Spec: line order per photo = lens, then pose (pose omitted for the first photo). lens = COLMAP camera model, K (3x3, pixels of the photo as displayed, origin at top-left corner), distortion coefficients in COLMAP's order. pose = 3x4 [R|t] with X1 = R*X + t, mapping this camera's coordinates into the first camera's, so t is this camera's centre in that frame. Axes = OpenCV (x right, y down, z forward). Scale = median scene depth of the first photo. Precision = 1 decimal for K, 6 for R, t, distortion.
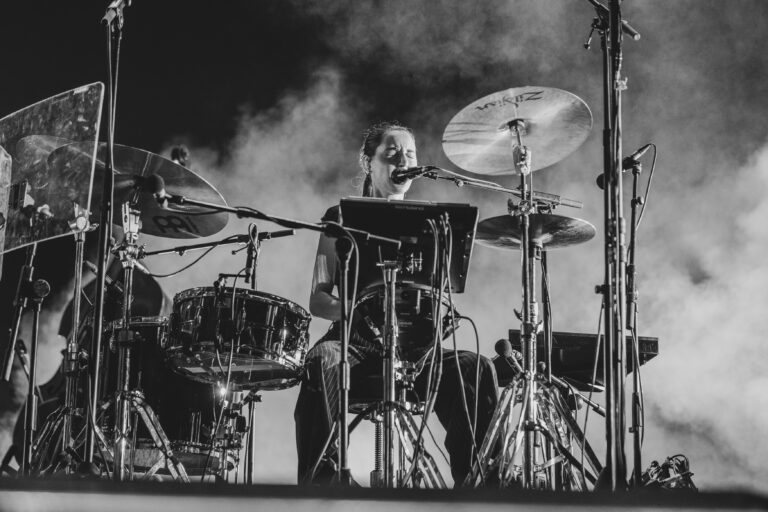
lens RADIAL K [[1914.8, 0, 384.0], [0, 1914.8, 256.0], [0, 0, 1]] dist [-0.115493, -0.001275]
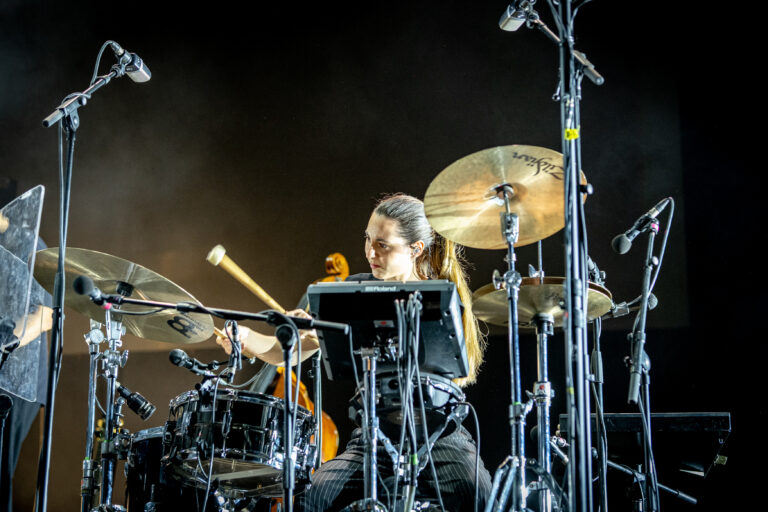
lens RADIAL K [[1914.8, 0, 384.0], [0, 1914.8, 256.0], [0, 0, 1]] dist [-0.115493, -0.001275]
pose [[0.974623, -0.086606, -0.206420, 0.202671], [0.073284, 0.994756, -0.071347, 0.024428], [0.211517, 0.054410, 0.975859, 0.091116]]
